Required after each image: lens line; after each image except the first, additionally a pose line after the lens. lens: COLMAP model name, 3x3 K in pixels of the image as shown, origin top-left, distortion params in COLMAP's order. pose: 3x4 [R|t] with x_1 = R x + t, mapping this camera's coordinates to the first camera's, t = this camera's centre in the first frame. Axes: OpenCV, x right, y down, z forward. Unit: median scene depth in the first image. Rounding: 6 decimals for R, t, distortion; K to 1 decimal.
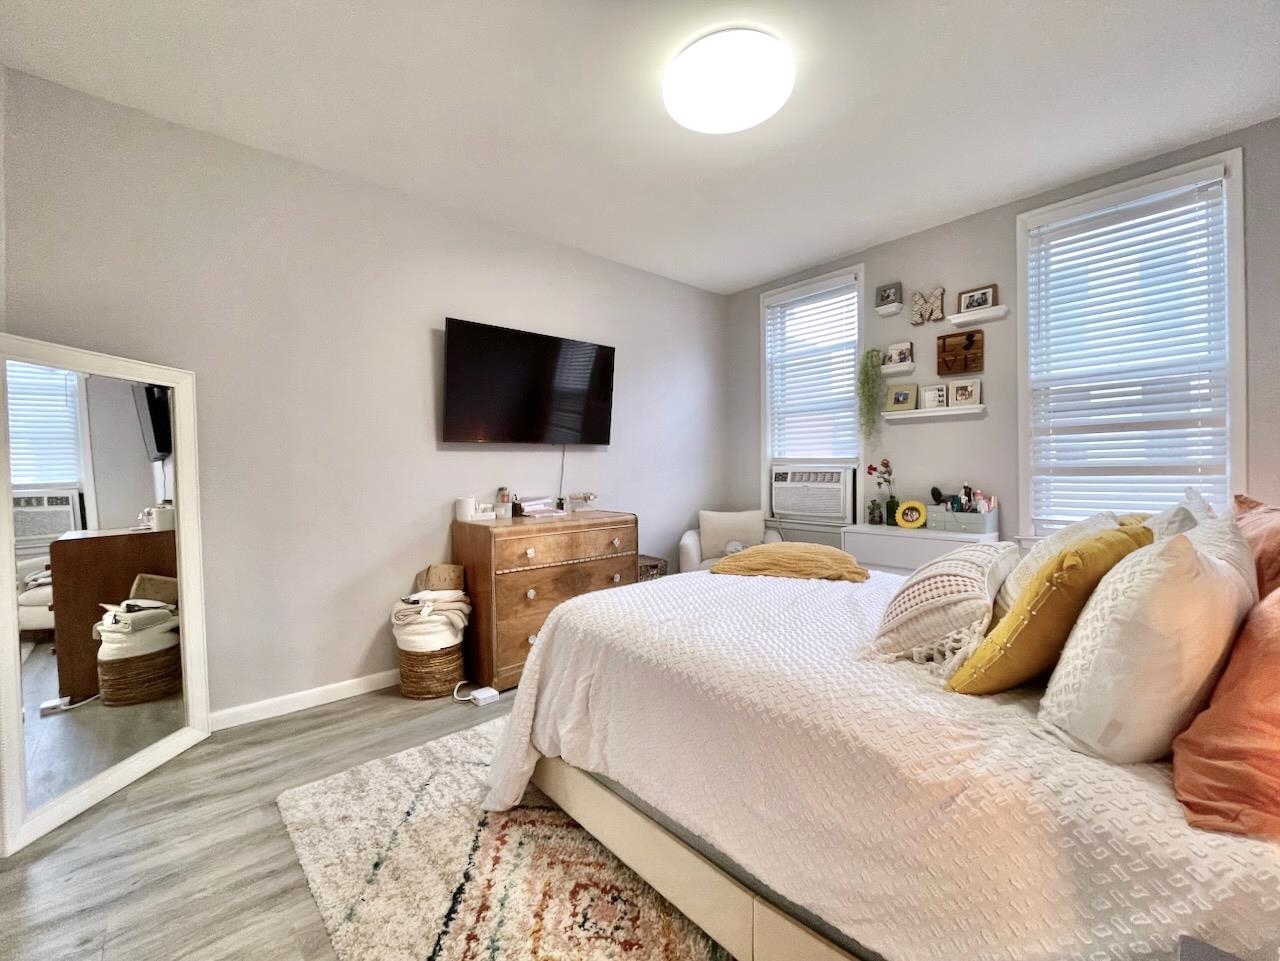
lens RADIAL K [[533.7, 0, 642.2], [0, 533.7, 470.7], [0, 0, 1]] dist [0.000058, 0.000127]
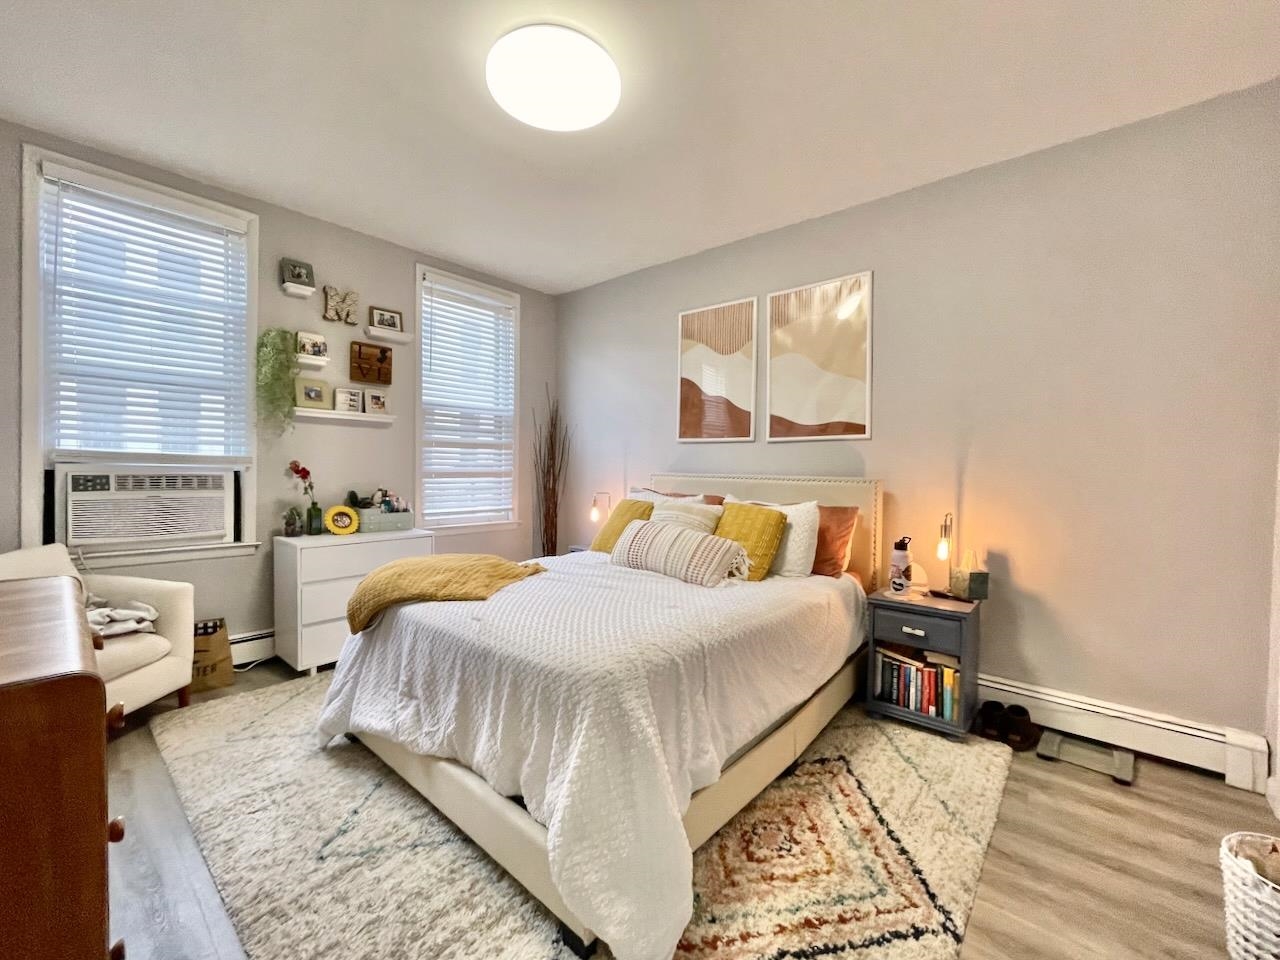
lens RADIAL K [[522.0, 0, 644.0], [0, 522.0, 475.8], [0, 0, 1]] dist [-0.001646, -0.000021]
pose [[-0.125625, -0.004246, 0.992069, -0.512875], [-0.012349, 0.999920, 0.002716, -0.007127], [-0.992001, -0.011909, -0.125667, 0.603678]]
